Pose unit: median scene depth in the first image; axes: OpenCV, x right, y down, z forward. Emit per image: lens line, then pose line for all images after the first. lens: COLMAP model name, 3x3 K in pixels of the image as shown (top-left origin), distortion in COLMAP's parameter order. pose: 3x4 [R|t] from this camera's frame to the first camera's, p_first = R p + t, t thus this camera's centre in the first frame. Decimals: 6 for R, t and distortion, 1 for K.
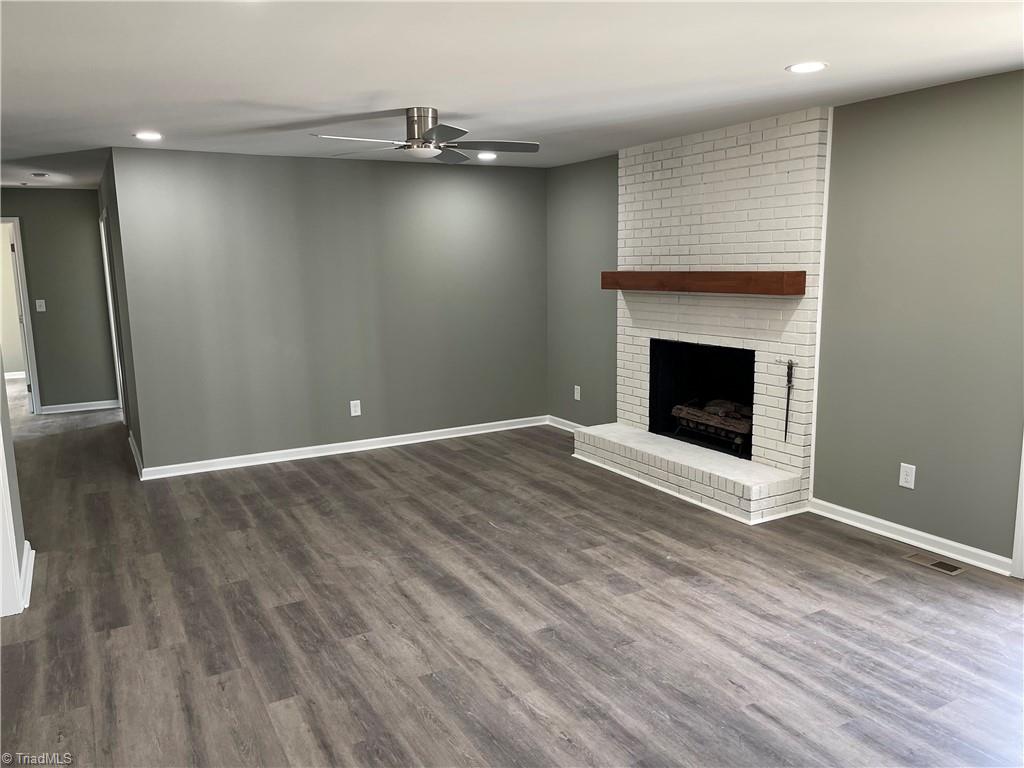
lens RADIAL K [[772.1, 0, 519.7], [0, 772.1, 388.3], [0, 0, 1]] dist [0.043226, -0.035680]
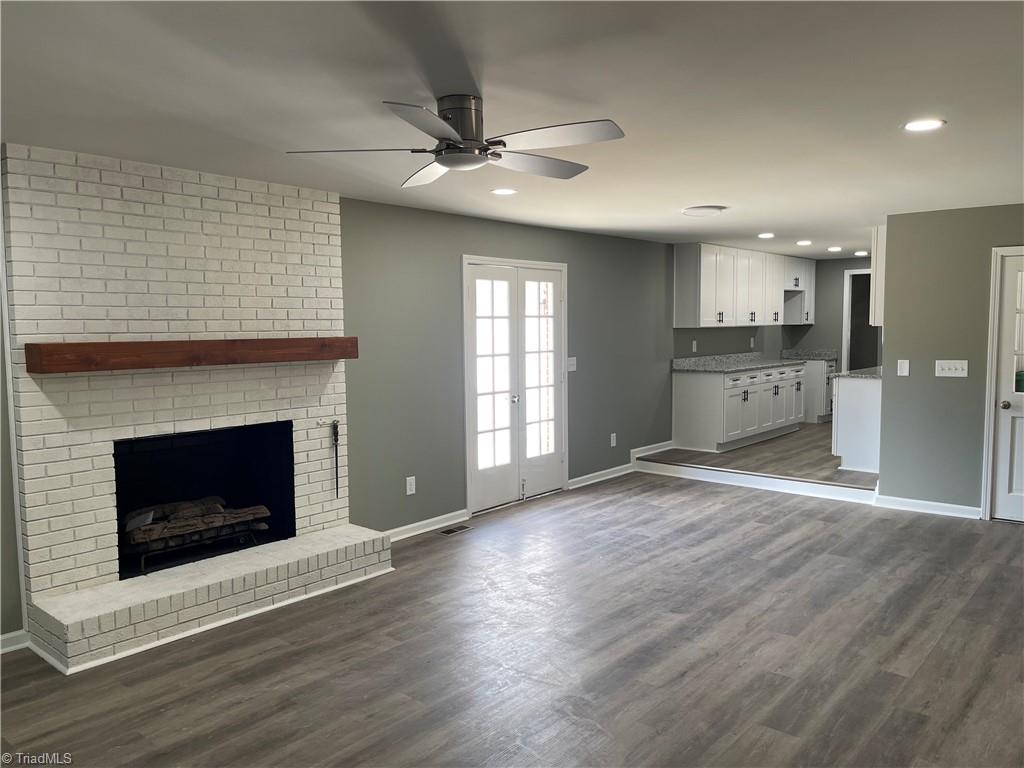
lens RADIAL K [[772.1, 0, 514.6], [0, 772.1, 381.7], [0, 0, 1]] dist [0.043226, -0.035680]
pose [[-0.346645, -0.050347, 0.936644, -0.721896], [0.166038, 0.979496, 0.114099, -0.166759], [-0.923184, 0.195070, -0.331178, 1.105792]]
